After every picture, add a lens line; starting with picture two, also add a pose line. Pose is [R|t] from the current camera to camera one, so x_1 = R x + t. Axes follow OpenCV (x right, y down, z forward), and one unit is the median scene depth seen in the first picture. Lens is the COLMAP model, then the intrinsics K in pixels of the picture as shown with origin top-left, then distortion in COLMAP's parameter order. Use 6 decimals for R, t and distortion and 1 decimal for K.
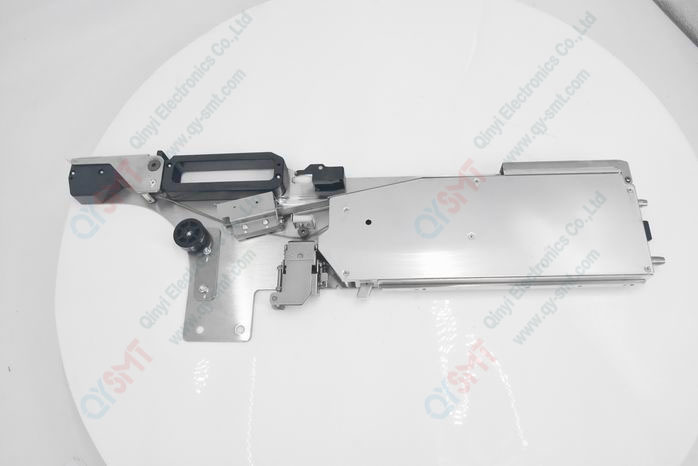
lens RADIAL K [[476.3, 0, 345.4], [0, 476.3, 234.9], [0, 0, 1]] dist [-0.076502, -0.003286]
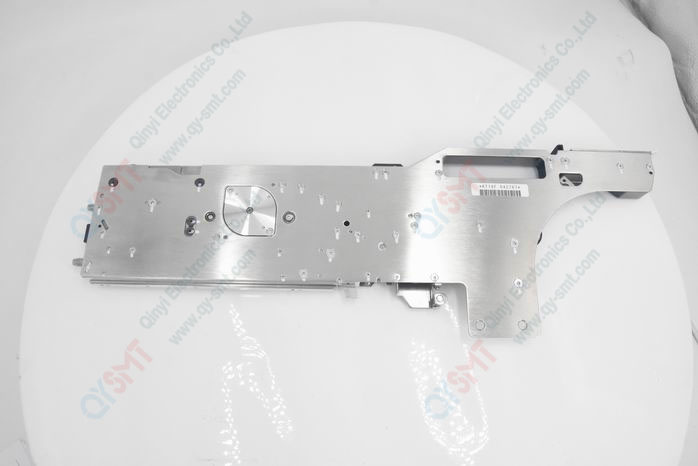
lens RADIAL K [[478.9, 0, 346.9], [0, 478.9, 234.6], [0, 0, 1]] dist [-0.103919, 0.022349]
pose [[0.999999, 0.000145, -0.001695, 0.602294], [-0.000146, 1.000000, -0.000758, 0.000598], [0.001694, 0.000758, 0.999998, -0.005972]]
